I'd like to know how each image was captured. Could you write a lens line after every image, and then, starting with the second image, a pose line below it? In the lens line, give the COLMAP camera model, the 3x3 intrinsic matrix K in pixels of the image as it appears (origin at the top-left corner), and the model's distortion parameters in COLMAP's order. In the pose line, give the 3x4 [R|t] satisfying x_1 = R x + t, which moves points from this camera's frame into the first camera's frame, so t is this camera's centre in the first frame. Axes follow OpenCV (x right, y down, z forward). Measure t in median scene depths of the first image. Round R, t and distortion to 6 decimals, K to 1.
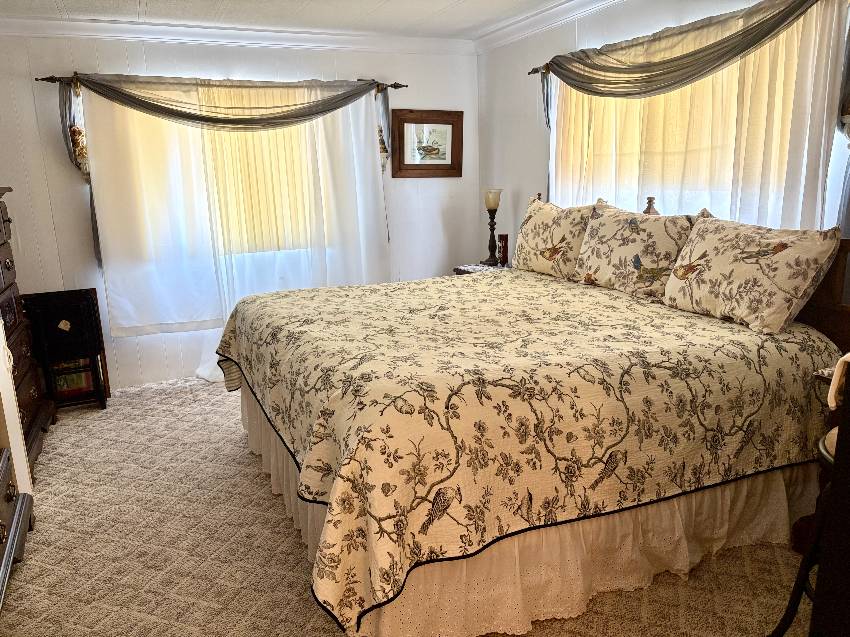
lens RADIAL K [[644.8, 0, 426.2], [0, 644.8, 317.2], [0, 0, 1]] dist [0.009548, -0.031372]
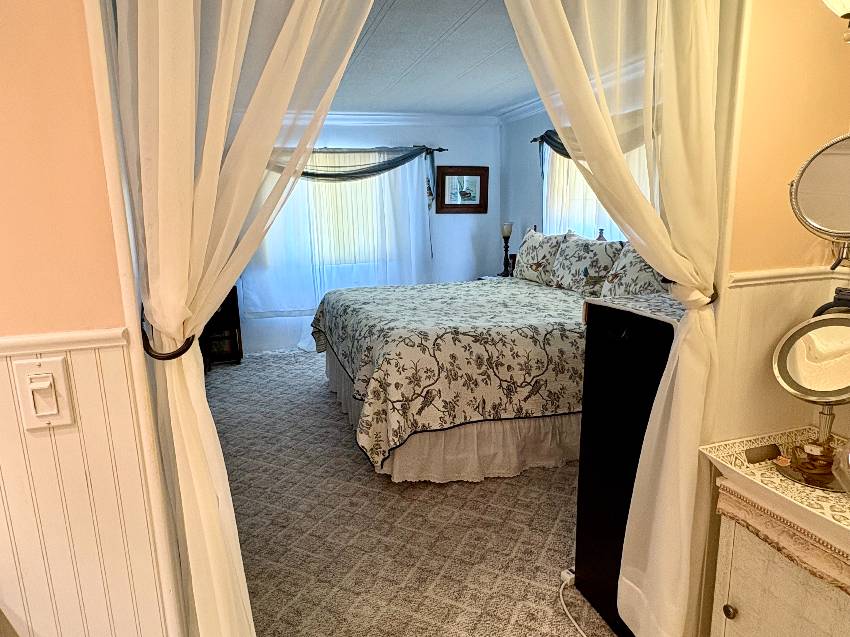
lens RADIAL K [[551.0, 0, 423.3], [0, 551.0, 322.1], [0, 0, 1]] dist [-0.034175, 0.003851]
pose [[0.992542, 0.027792, -0.118690, 0.109580], [-0.029502, 0.999484, -0.012670, 0.059107], [0.118276, 0.016077, 0.992851, -0.310867]]
